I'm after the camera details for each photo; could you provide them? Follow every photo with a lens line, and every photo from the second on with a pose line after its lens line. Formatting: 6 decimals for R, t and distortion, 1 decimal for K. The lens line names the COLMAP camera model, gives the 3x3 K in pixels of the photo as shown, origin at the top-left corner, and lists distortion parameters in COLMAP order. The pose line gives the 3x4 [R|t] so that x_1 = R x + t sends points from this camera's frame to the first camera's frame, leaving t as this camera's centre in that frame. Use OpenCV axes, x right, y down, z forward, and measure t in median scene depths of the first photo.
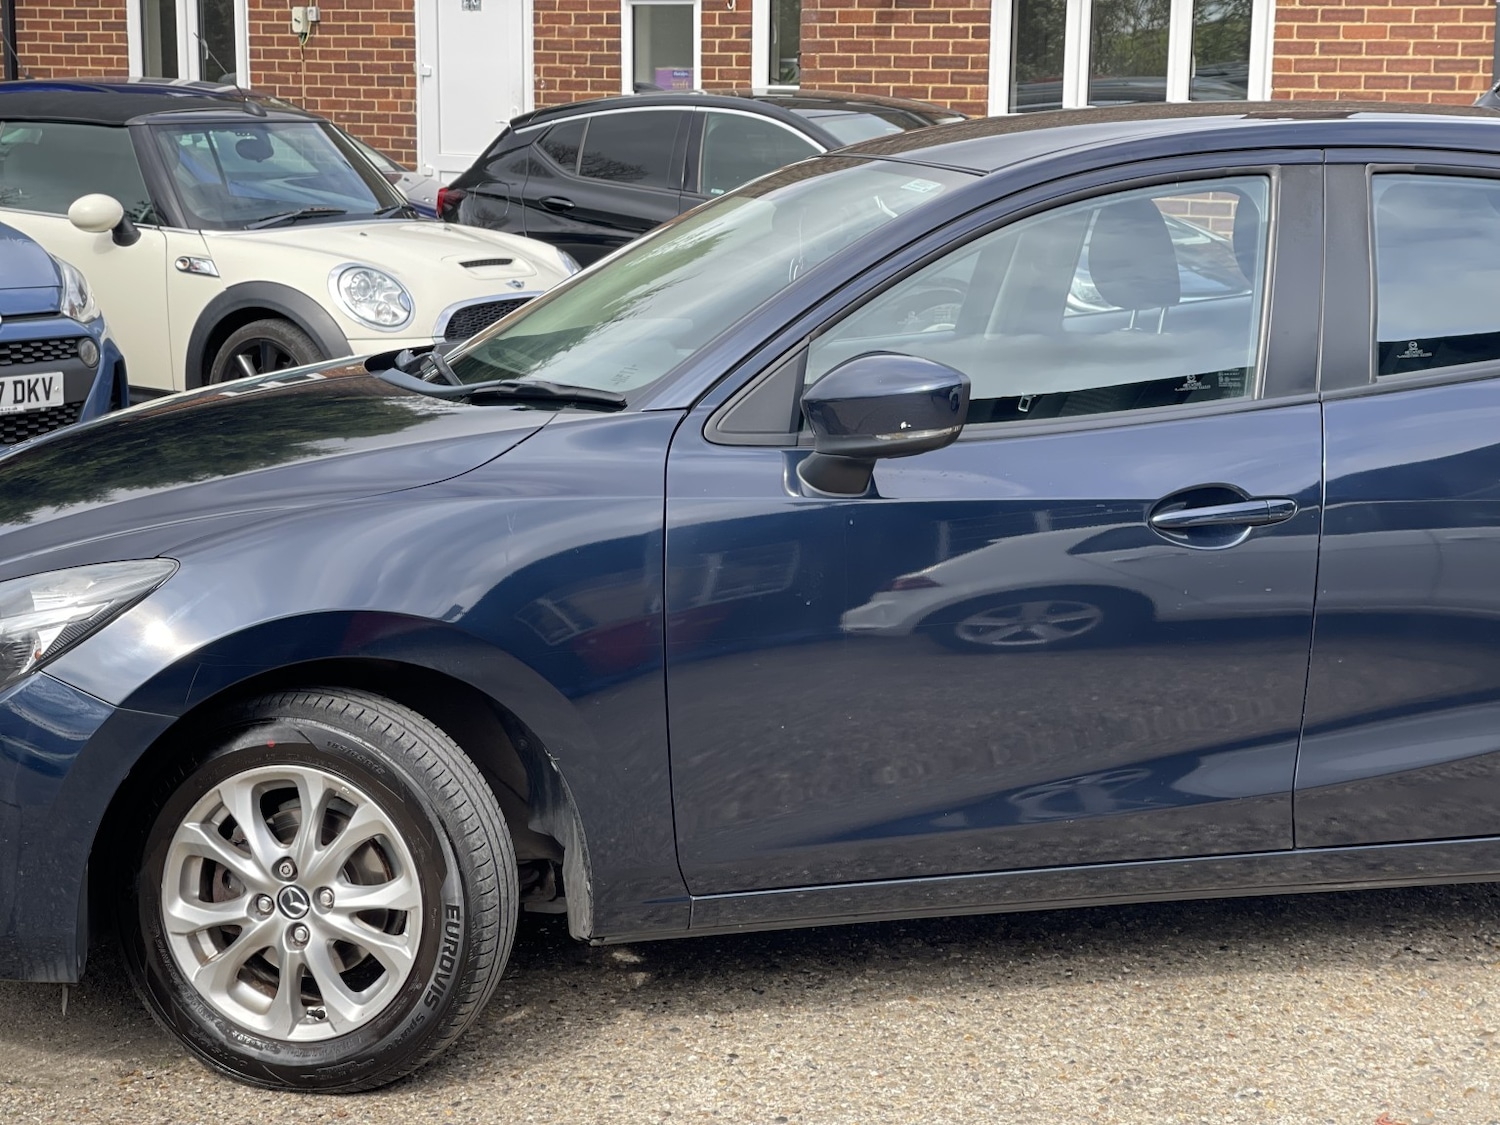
lens RADIAL K [[2791.4, 0, 760.7], [0, 2791.4, 574.5], [0, 0, 1]] dist [0.204185, 0.000000]
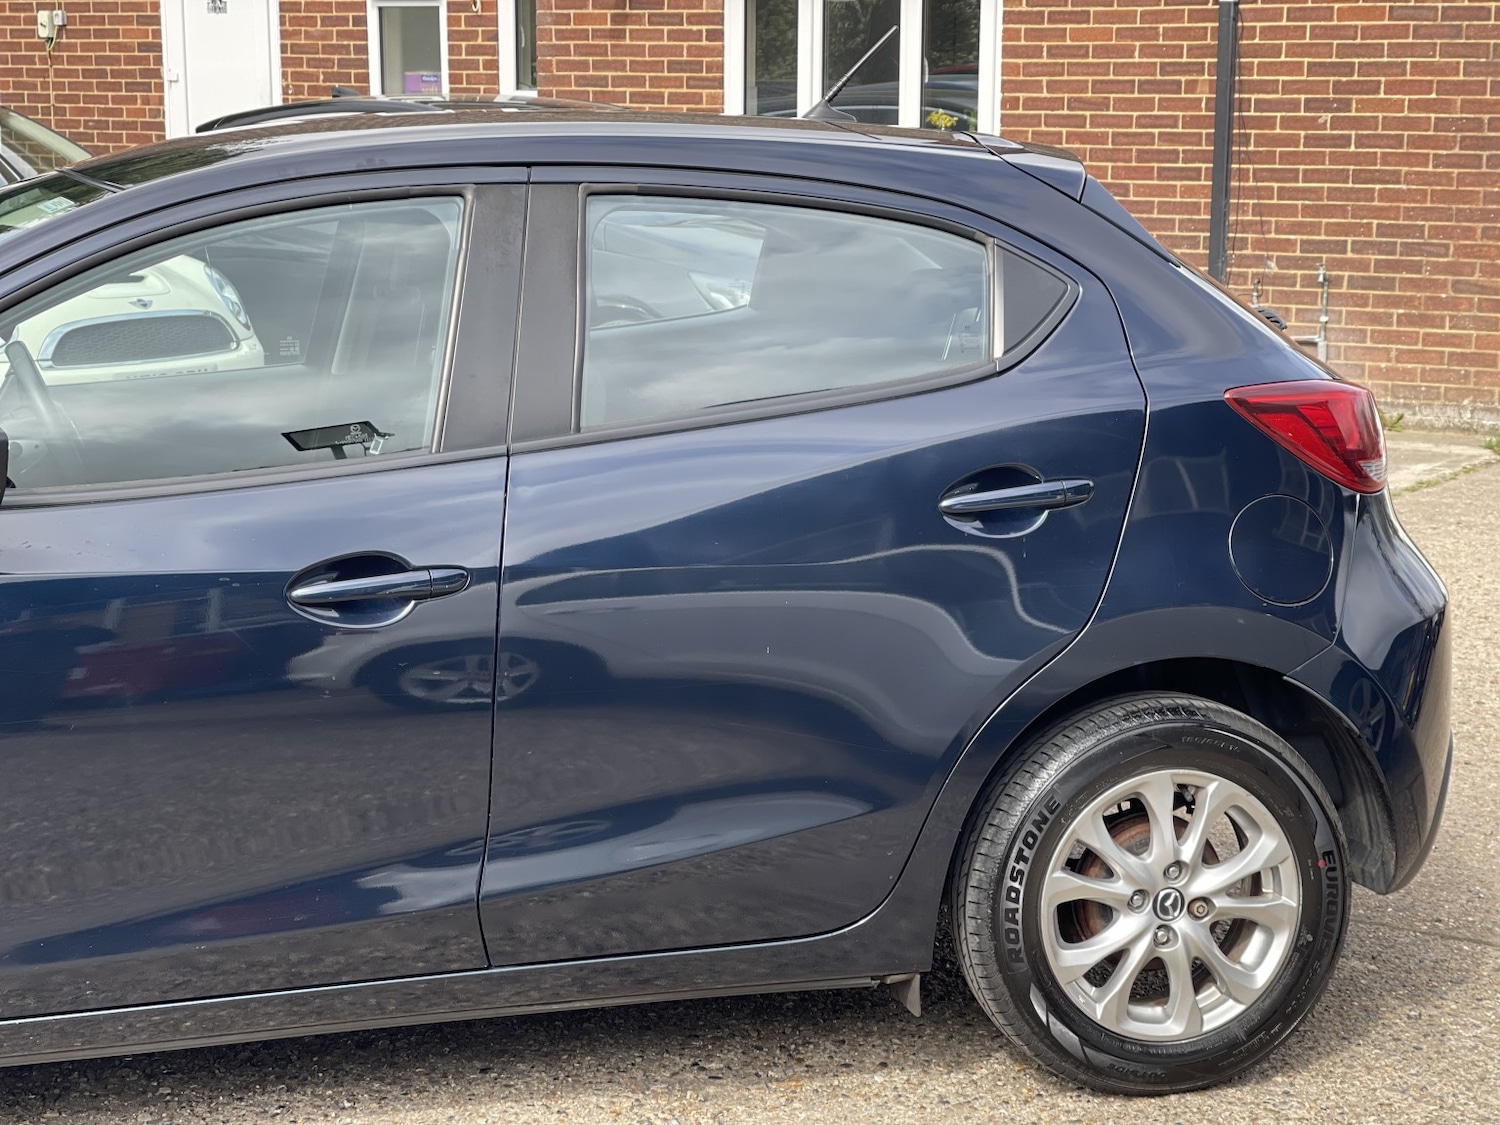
lens RADIAL K [[2791.4, 0, 759.0], [0, 2791.4, 541.6], [0, 0, 1]] dist [0.204185, 0.000000]
pose [[0.999926, -0.009166, 0.007953, 0.255064], [0.009267, 0.999877, -0.012682, -0.021925], [-0.007836, 0.012755, 0.999888, 0.128801]]
